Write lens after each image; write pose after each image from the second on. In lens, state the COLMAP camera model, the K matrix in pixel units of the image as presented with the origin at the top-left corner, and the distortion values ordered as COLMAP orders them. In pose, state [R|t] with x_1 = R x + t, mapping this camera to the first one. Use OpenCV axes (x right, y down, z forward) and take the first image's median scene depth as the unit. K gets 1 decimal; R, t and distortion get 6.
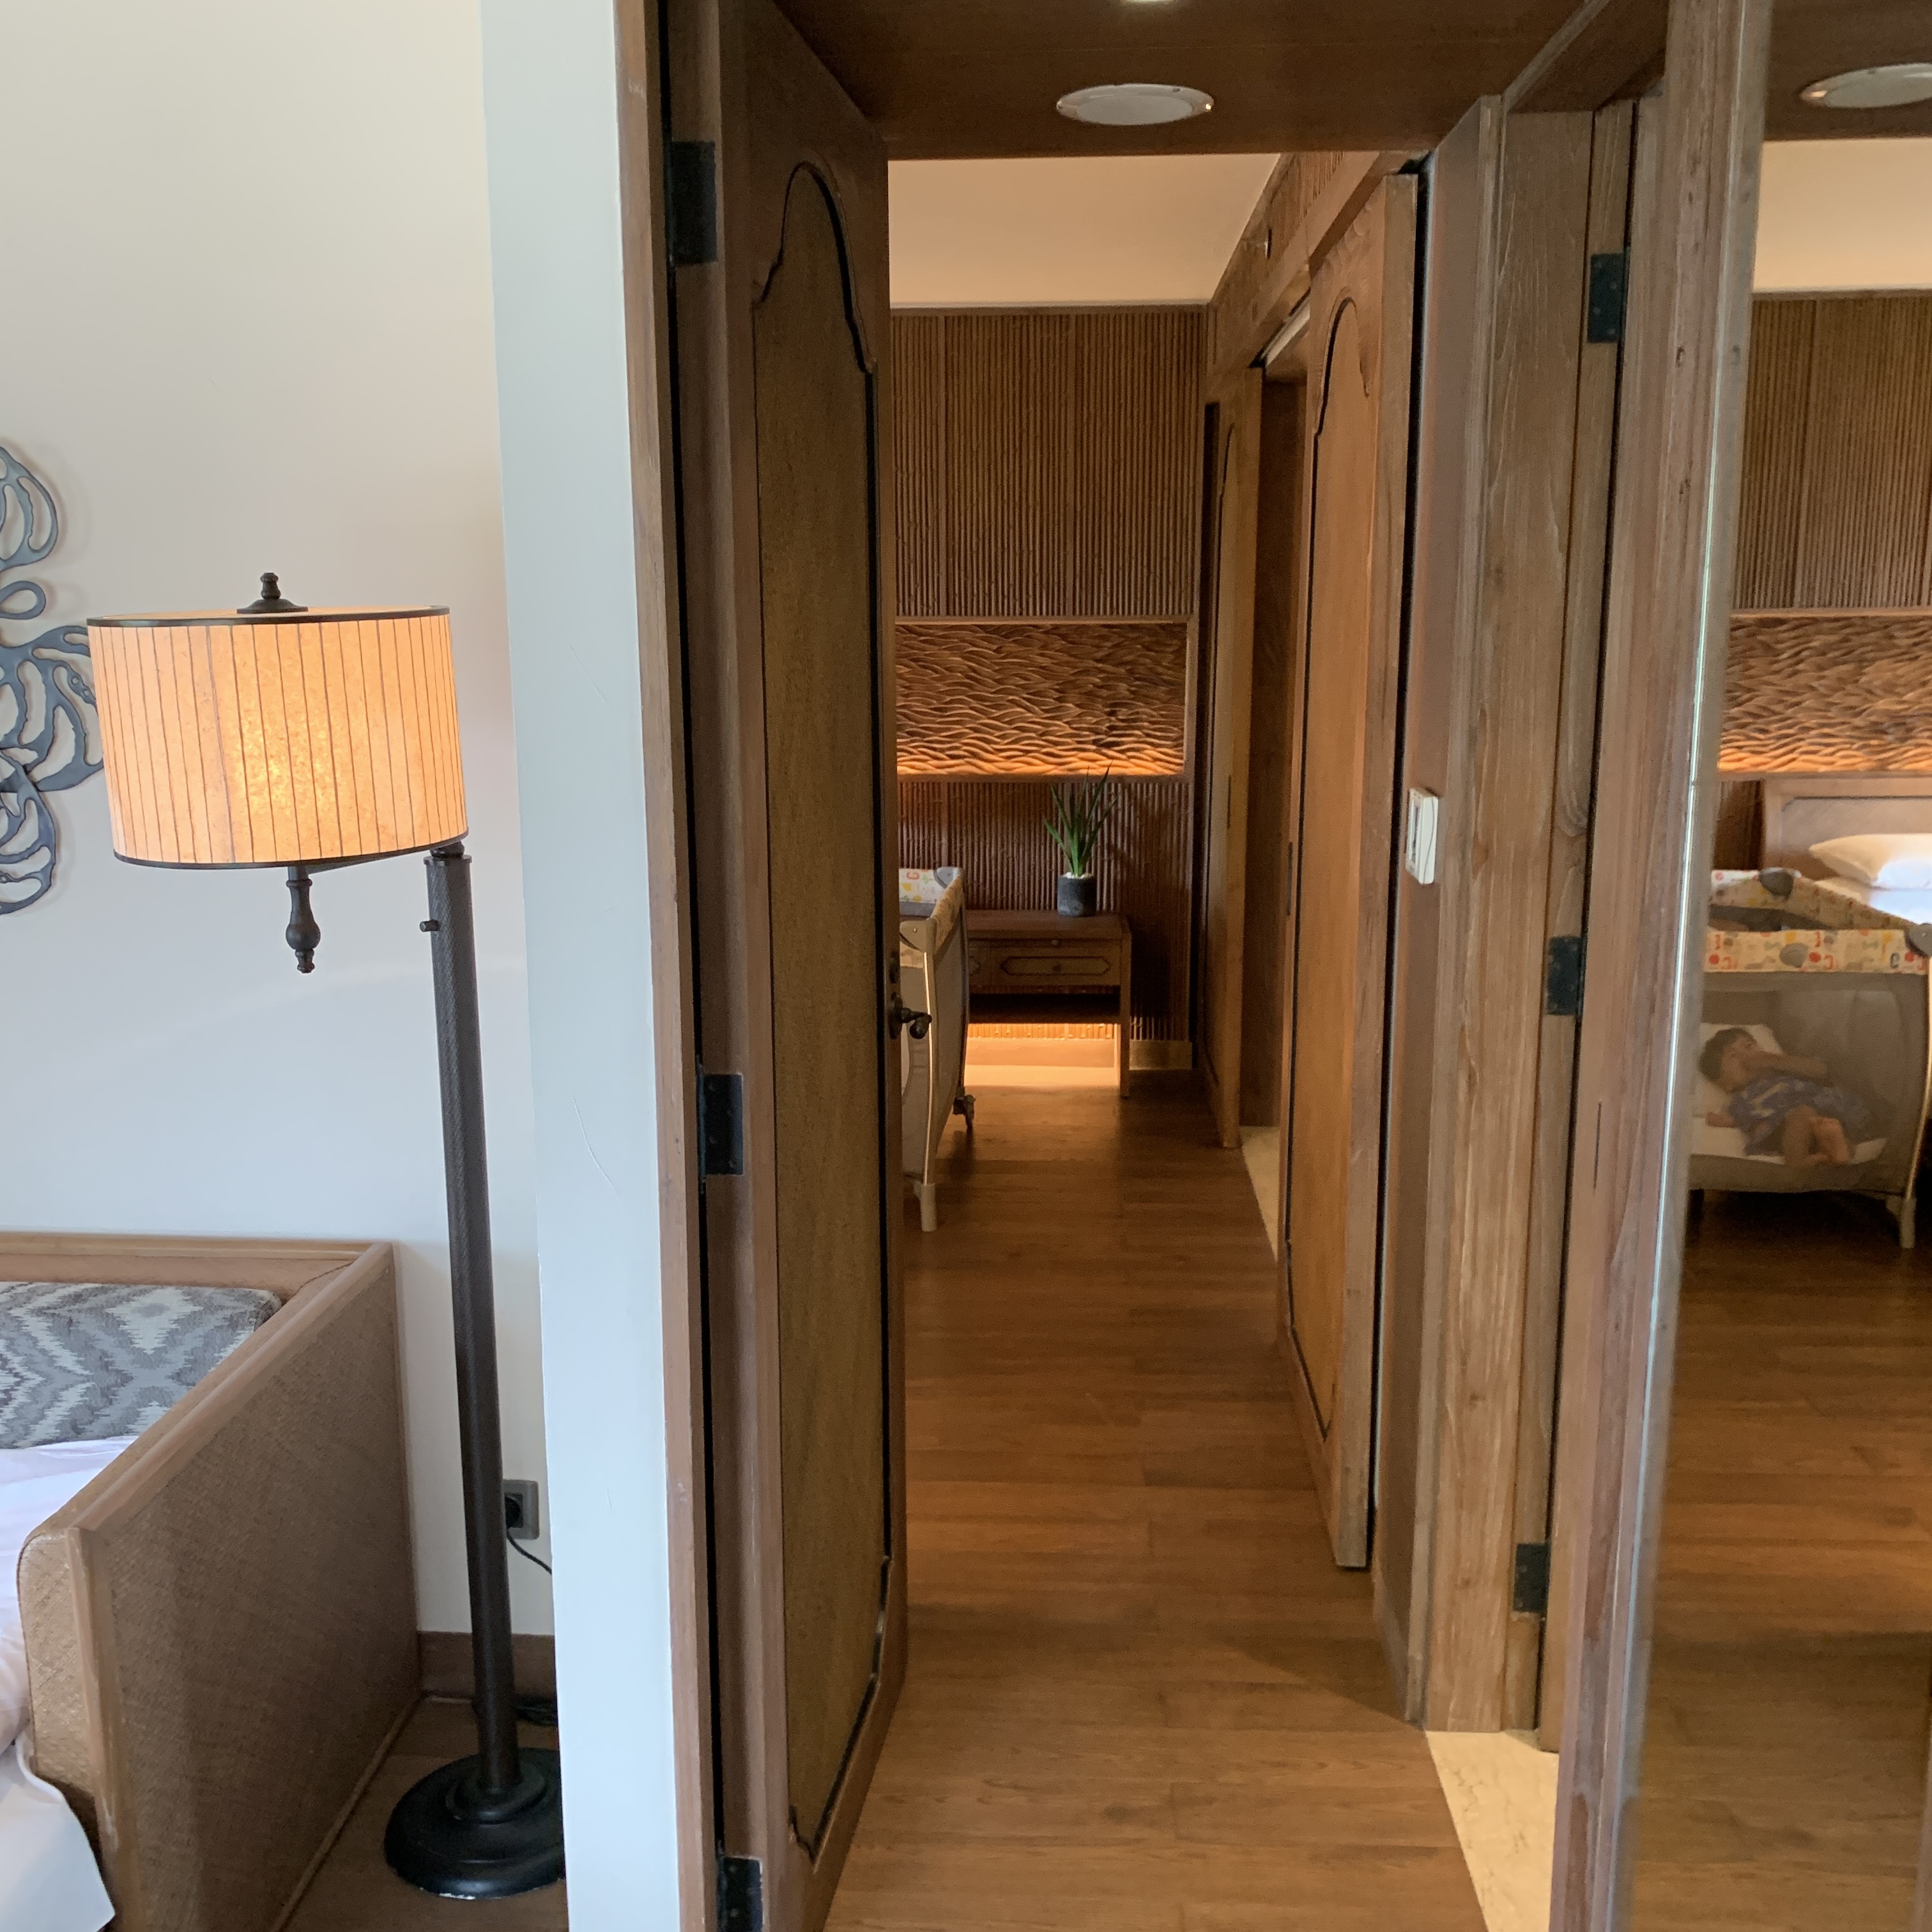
lens RADIAL K [[1951.9, 0, 966.6], [0, 1951.9, 958.7], [0, 0, 1]] dist [-0.007882, 0.000000]
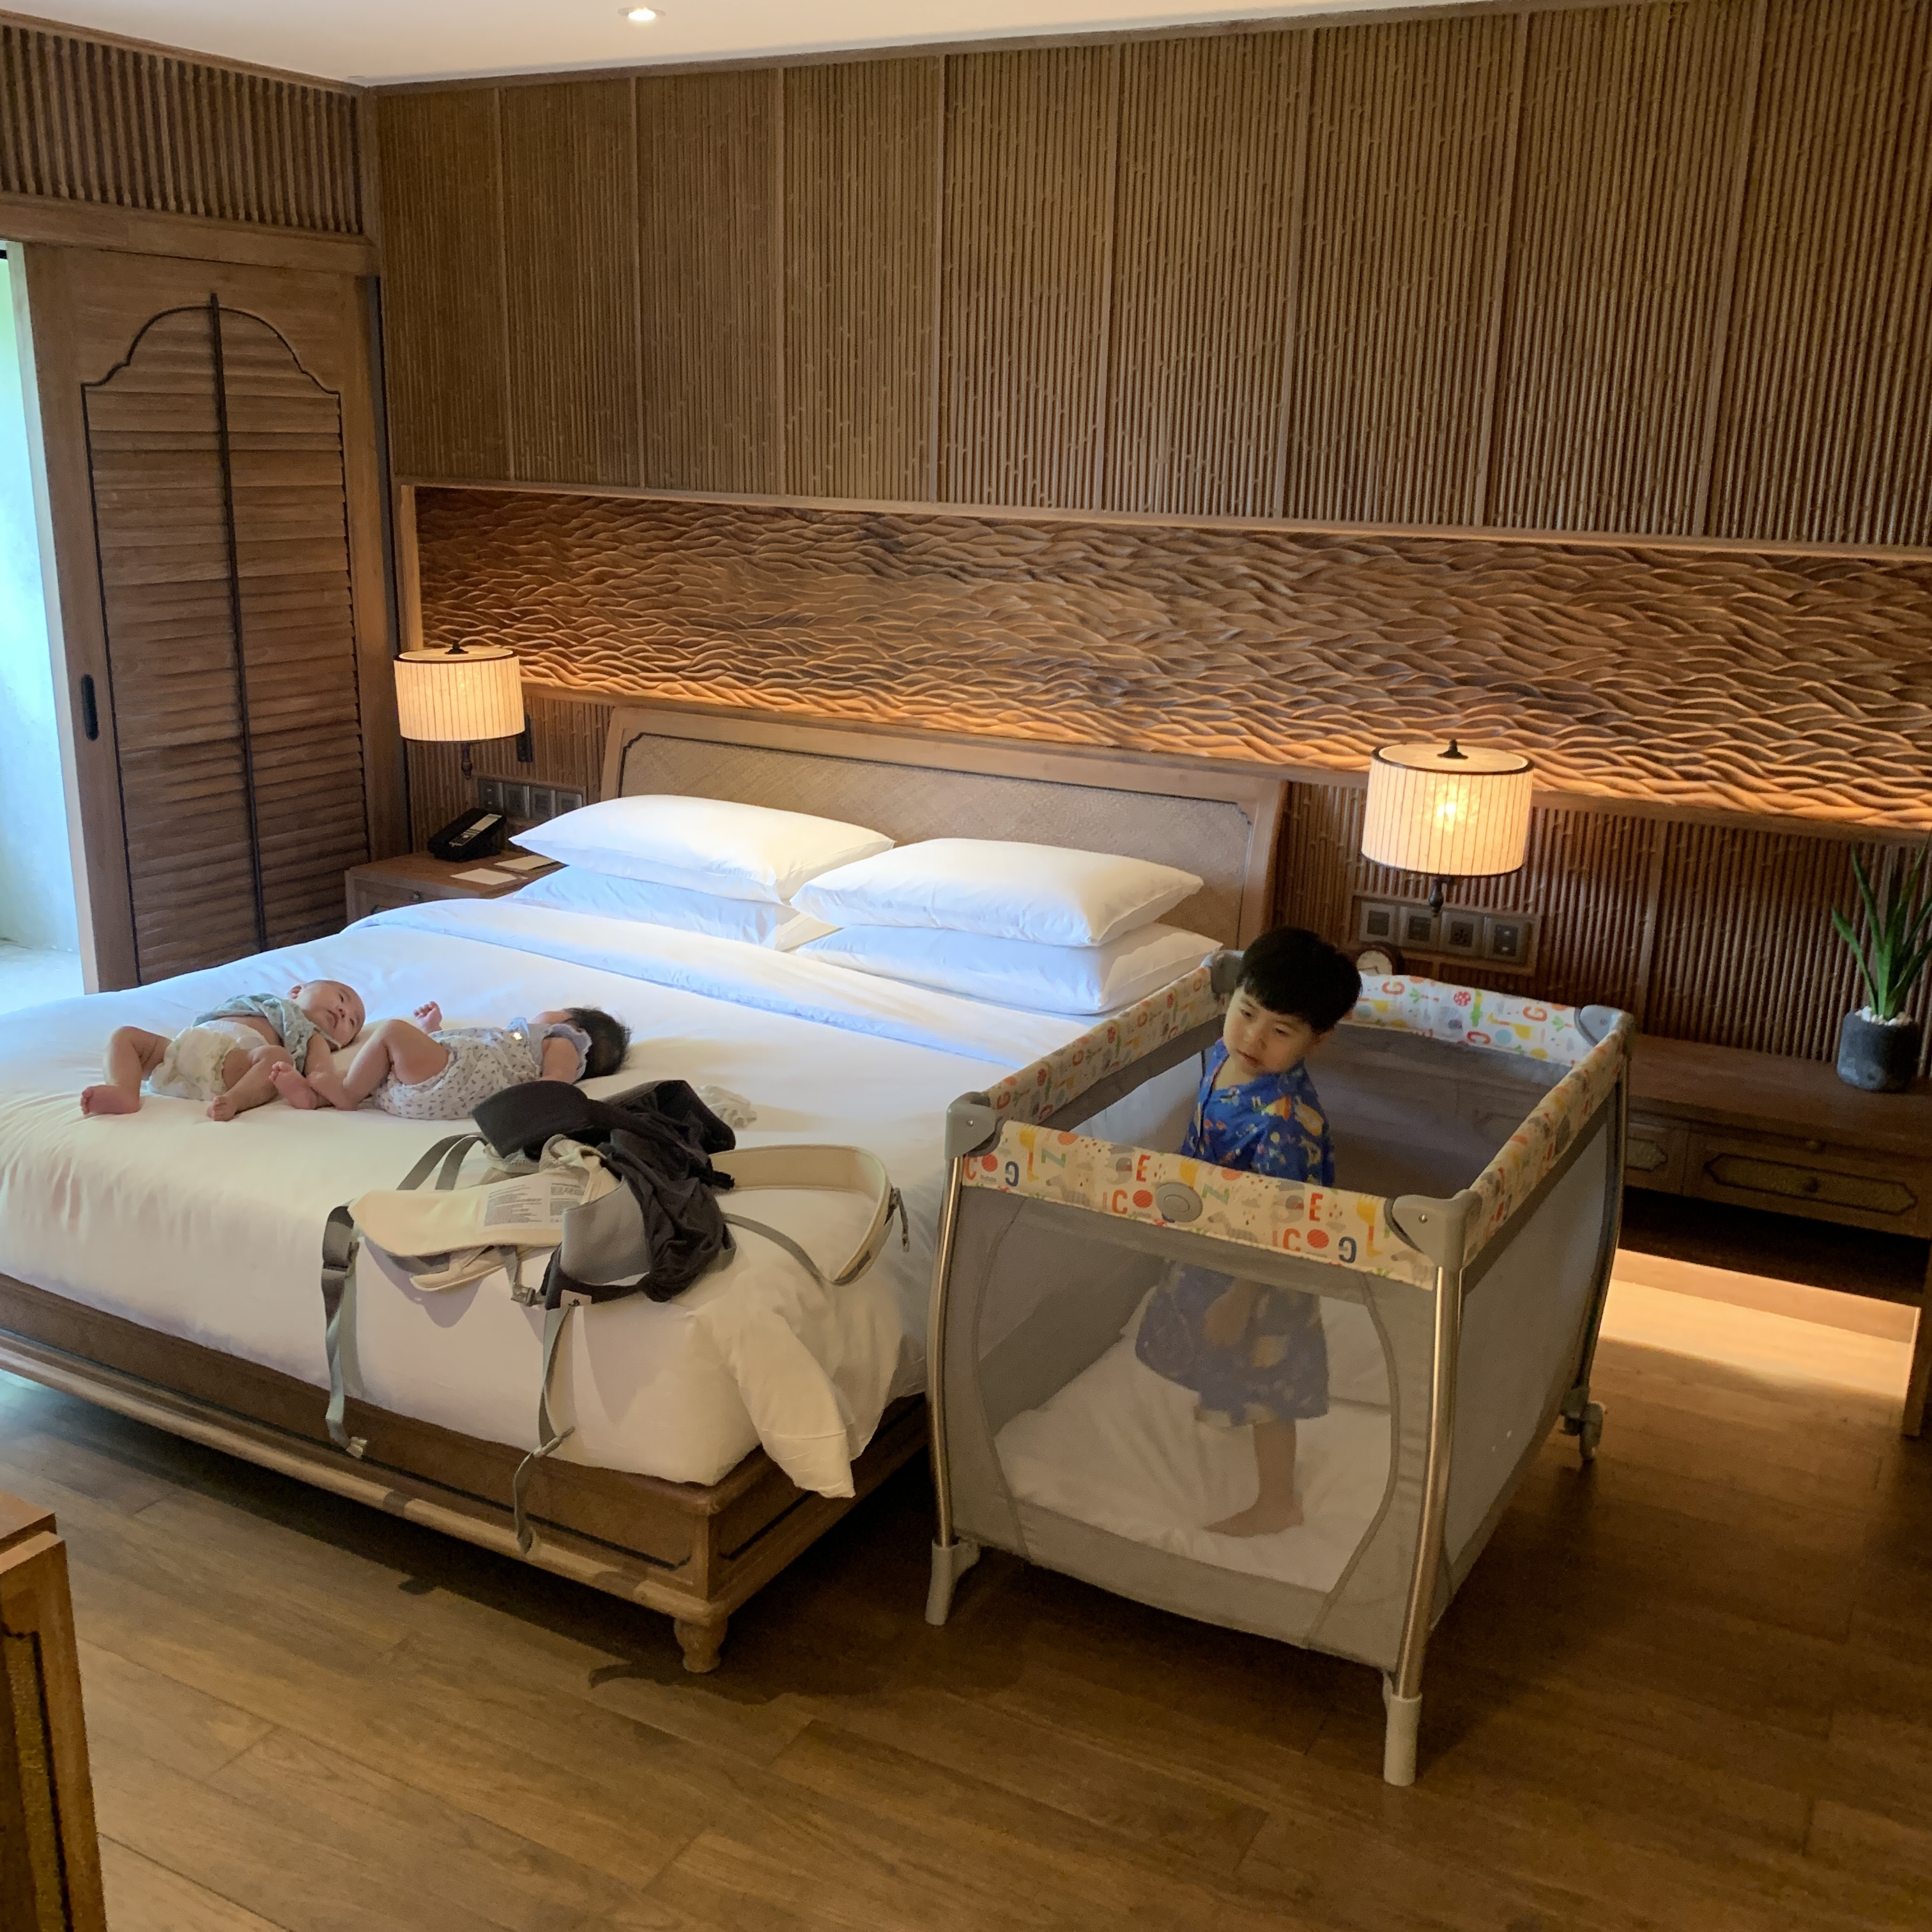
lens RADIAL K [[1951.9, 0, 955.6], [0, 1951.9, 960.1], [0, 0, 1]] dist [-0.007882, 0.000000]
pose [[0.905905, 0.138873, -0.400064, 0.036347], [-0.115029, 0.989877, 0.083143, -0.072830], [0.407560, -0.029301, 0.912708, 0.375757]]
